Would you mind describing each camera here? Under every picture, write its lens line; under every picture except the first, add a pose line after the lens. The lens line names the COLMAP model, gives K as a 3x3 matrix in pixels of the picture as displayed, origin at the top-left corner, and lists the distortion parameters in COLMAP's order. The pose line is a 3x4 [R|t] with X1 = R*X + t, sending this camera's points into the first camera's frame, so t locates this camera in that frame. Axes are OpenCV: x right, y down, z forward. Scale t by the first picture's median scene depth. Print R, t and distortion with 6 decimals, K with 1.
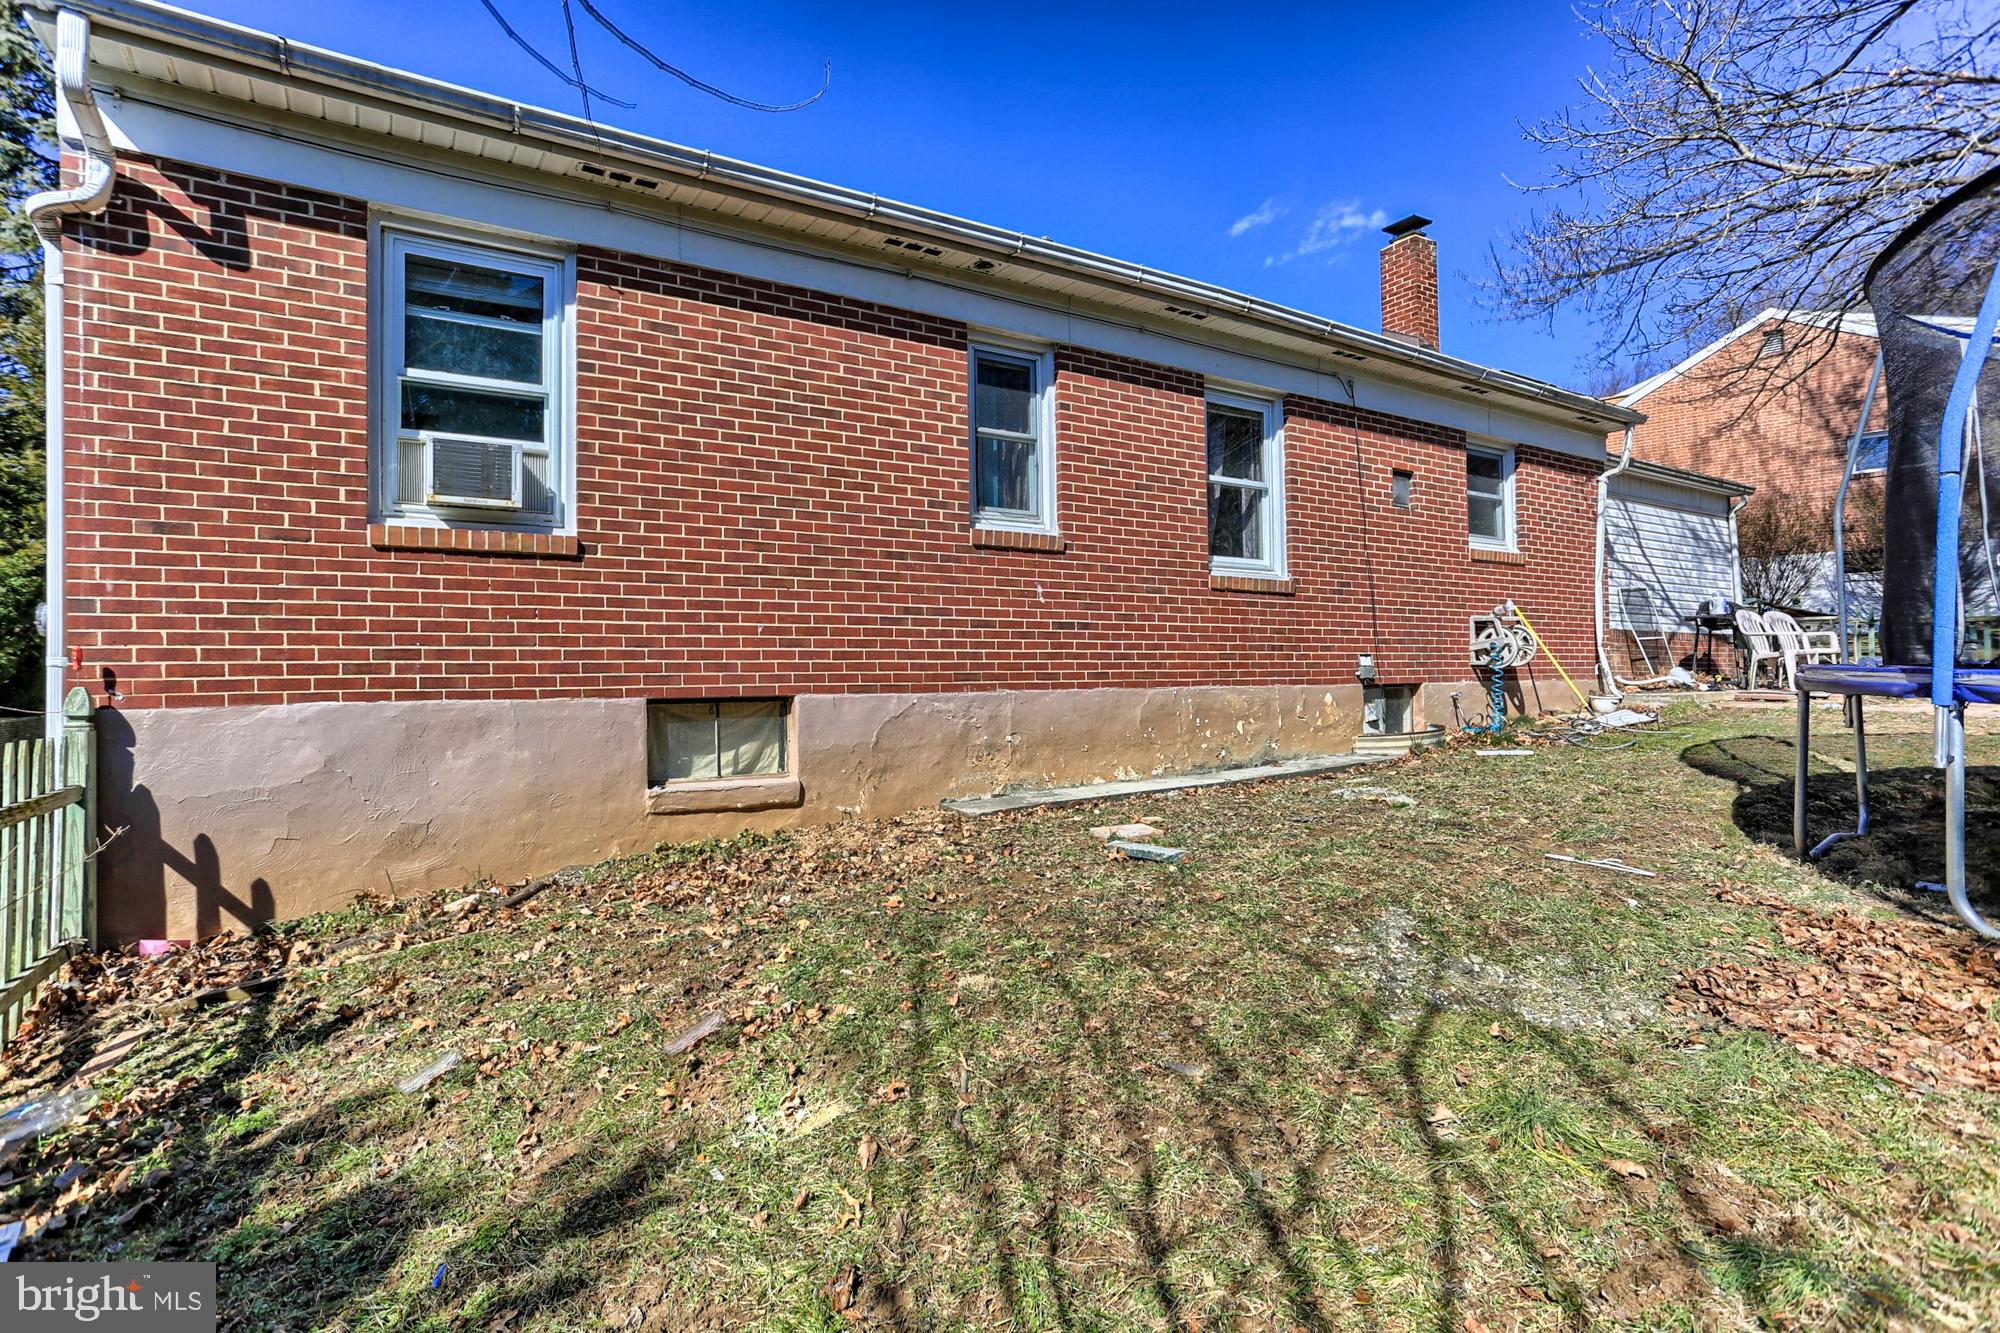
lens RADIAL K [[898.7, 0, 1000.0], [0, 898.7, 666.5], [0, 0, 1]] dist [-0.002126, 0.000028]
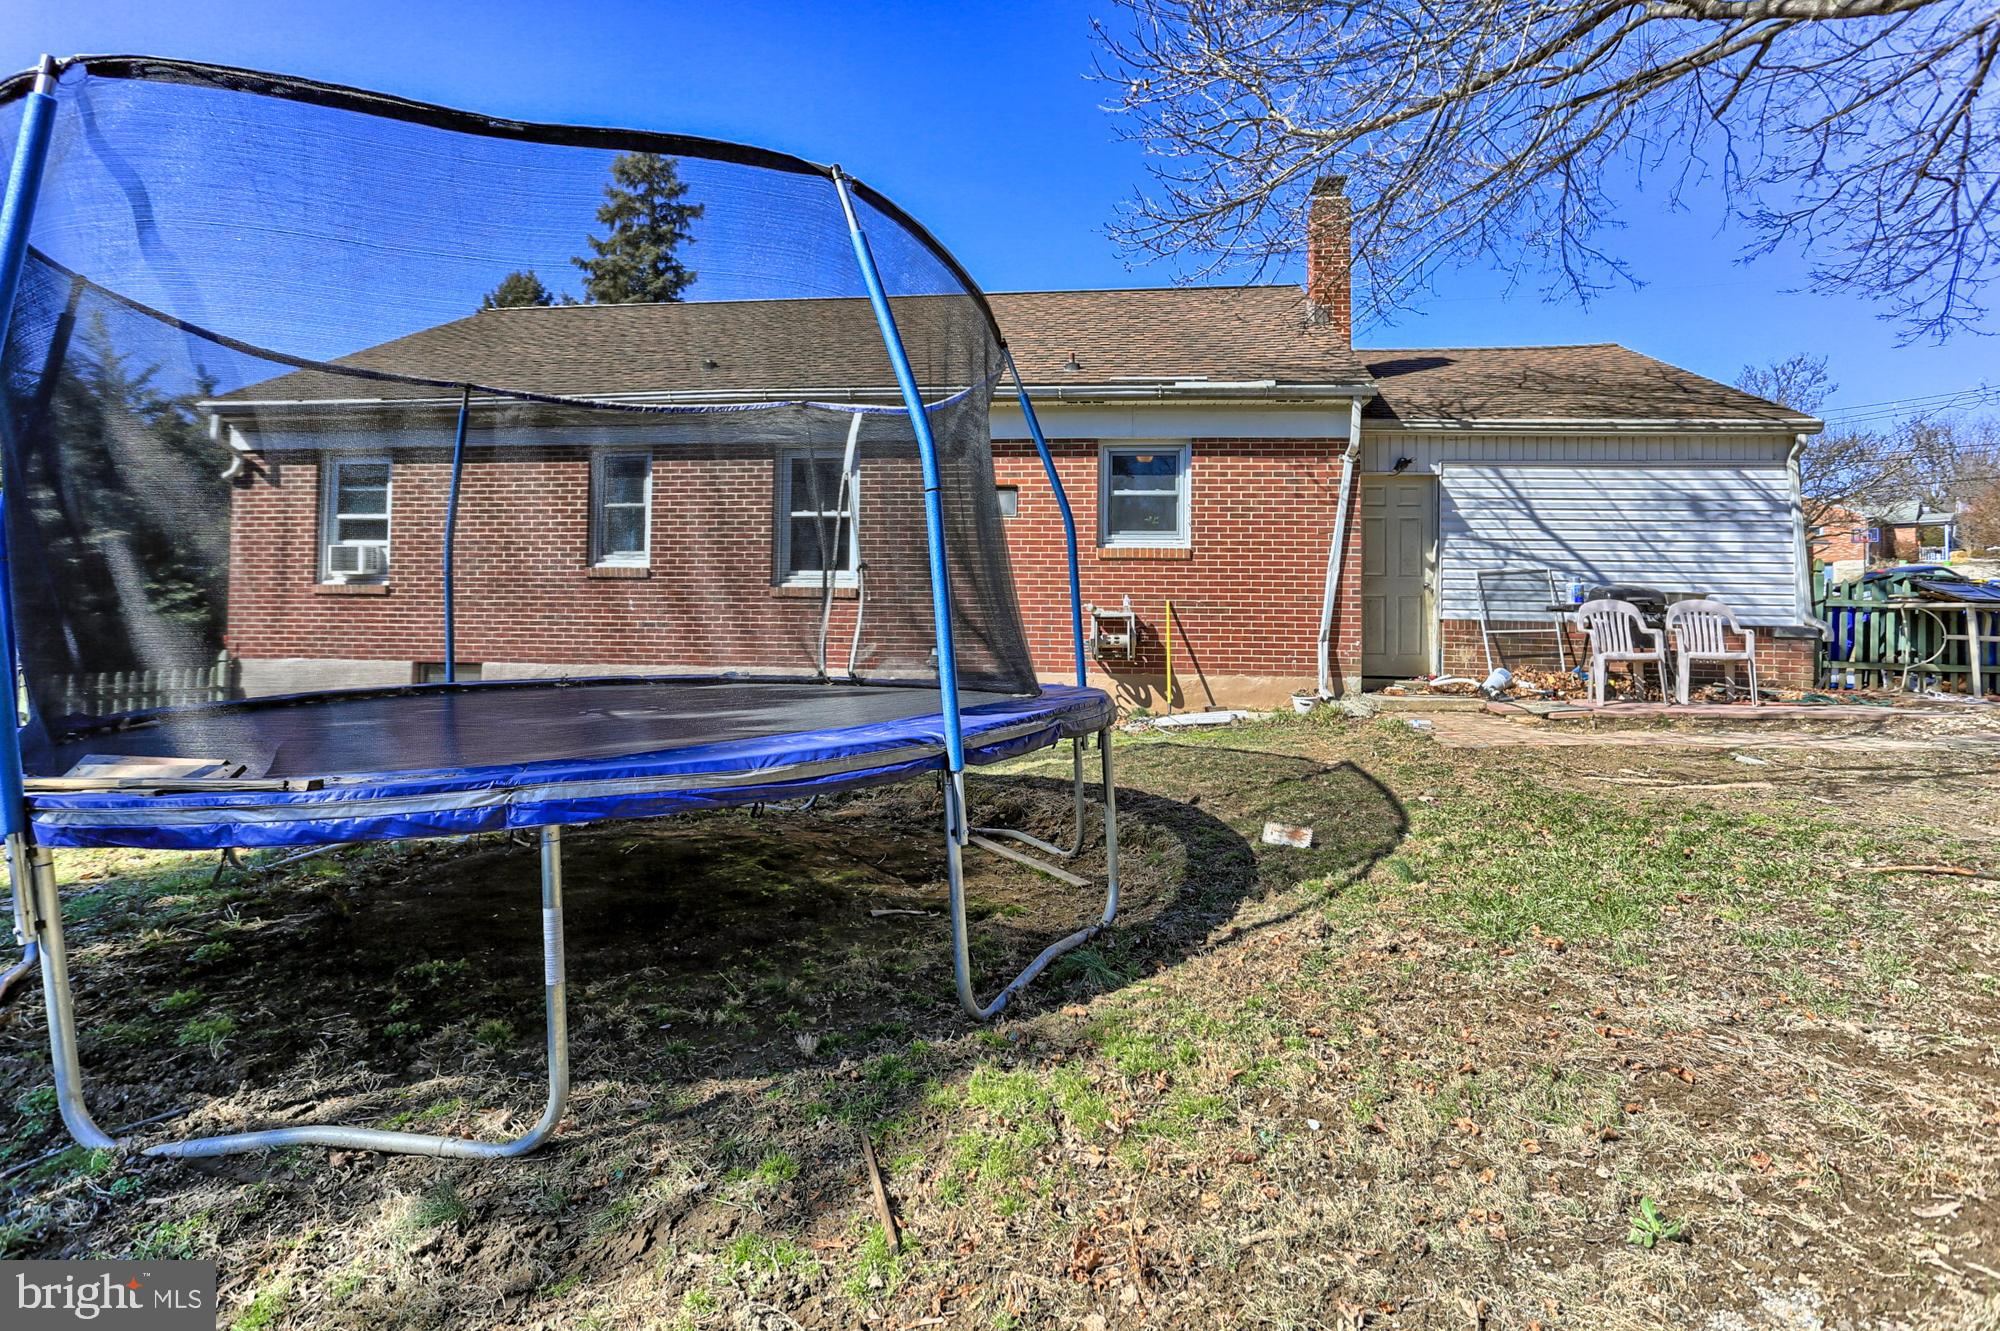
lens RADIAL K [[898.7, 0, 1000.0], [0, 898.7, 665.5], [0, 0, 1]] dist [-0.002126, 0.000028]
pose [[0.807994, 0.016693, -0.588954, 1.910892], [-0.018980, 0.999817, 0.002300, 0.013639], [0.588885, 0.009320, 0.808163, 0.132028]]
